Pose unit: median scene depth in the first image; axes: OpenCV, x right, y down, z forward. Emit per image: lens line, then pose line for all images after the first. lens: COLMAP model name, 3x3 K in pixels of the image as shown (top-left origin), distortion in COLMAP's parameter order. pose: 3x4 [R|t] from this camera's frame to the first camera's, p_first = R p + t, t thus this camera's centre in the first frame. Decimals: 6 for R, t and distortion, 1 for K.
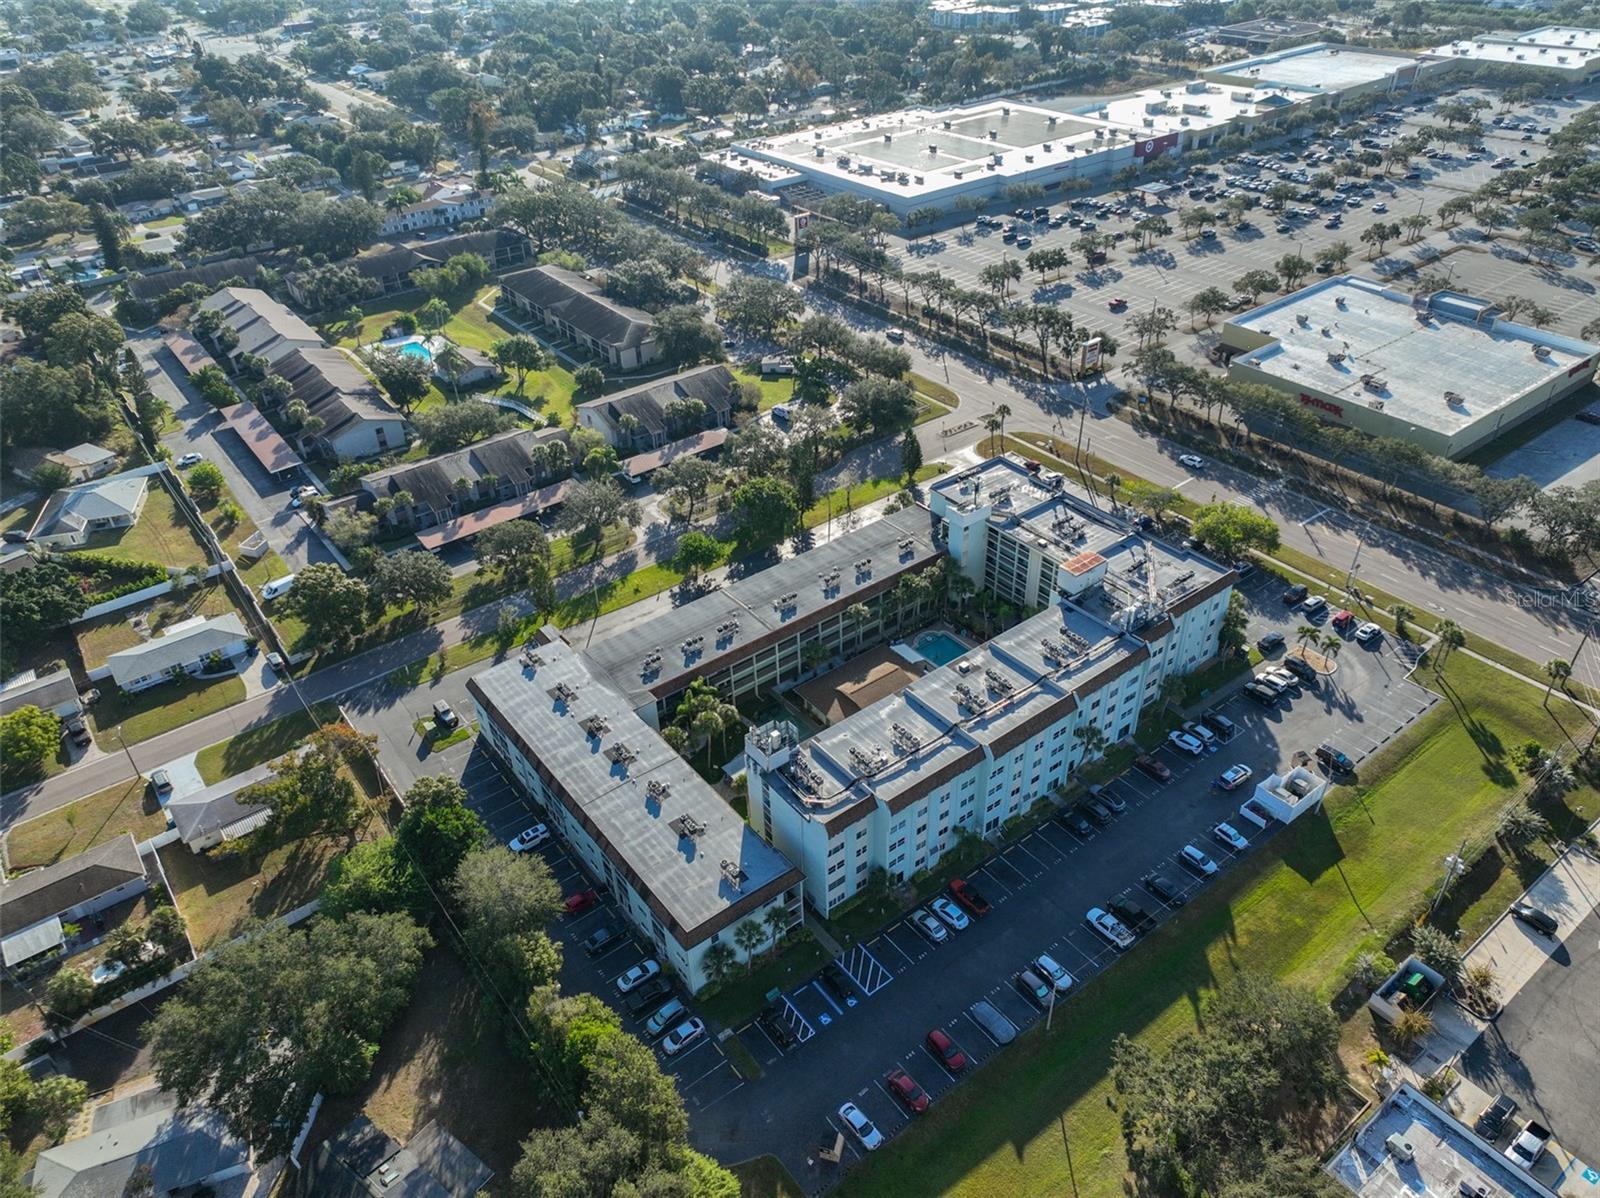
lens RADIAL K [[1105.0, 0, 805.5], [0, 1105.0, 597.5], [0, 0, 1]] dist [-0.003524, 0.022127]
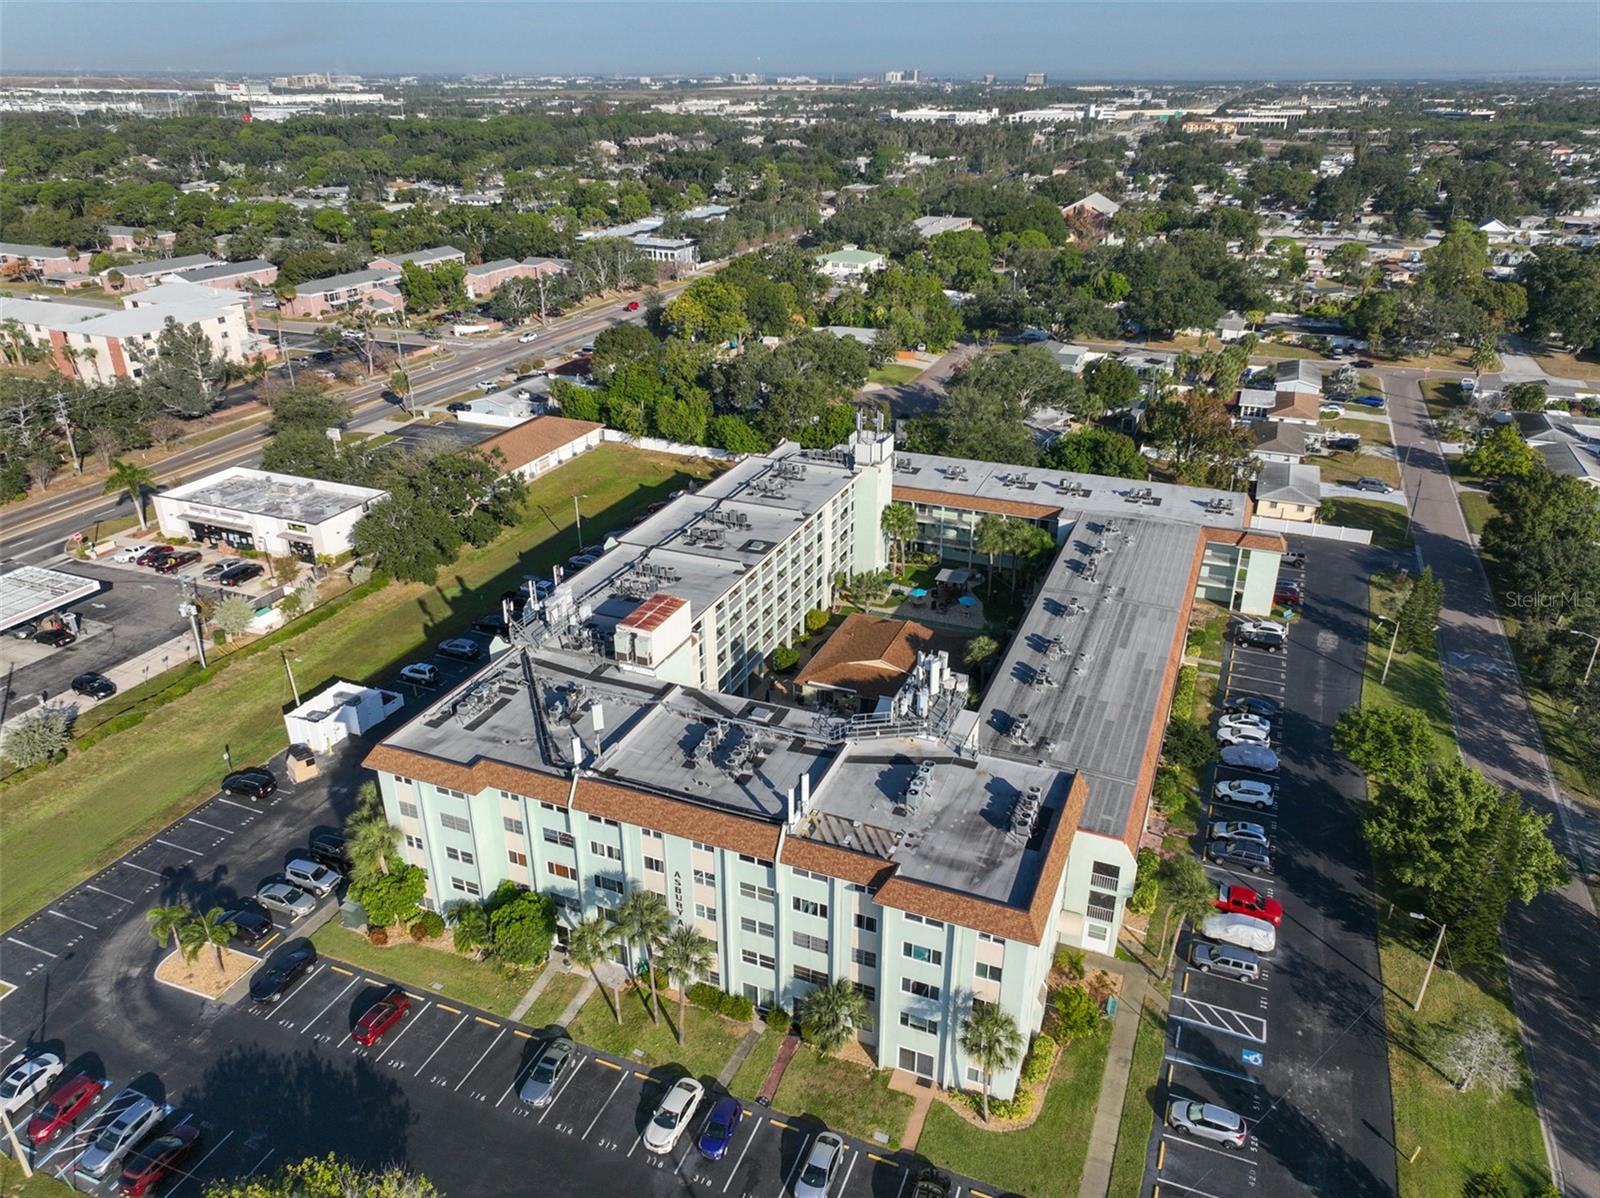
lens RADIAL K [[1105.0, 0, 805.5], [0, 1105.0, 597.5], [0, 0, 1]] dist [-0.003524, 0.022127]
pose [[-0.868199, 0.235268, -0.436897, 0.293076], [-0.267737, 0.519201, 0.811633, -0.354550], [0.417788, 0.821632, -0.387780, 0.849072]]
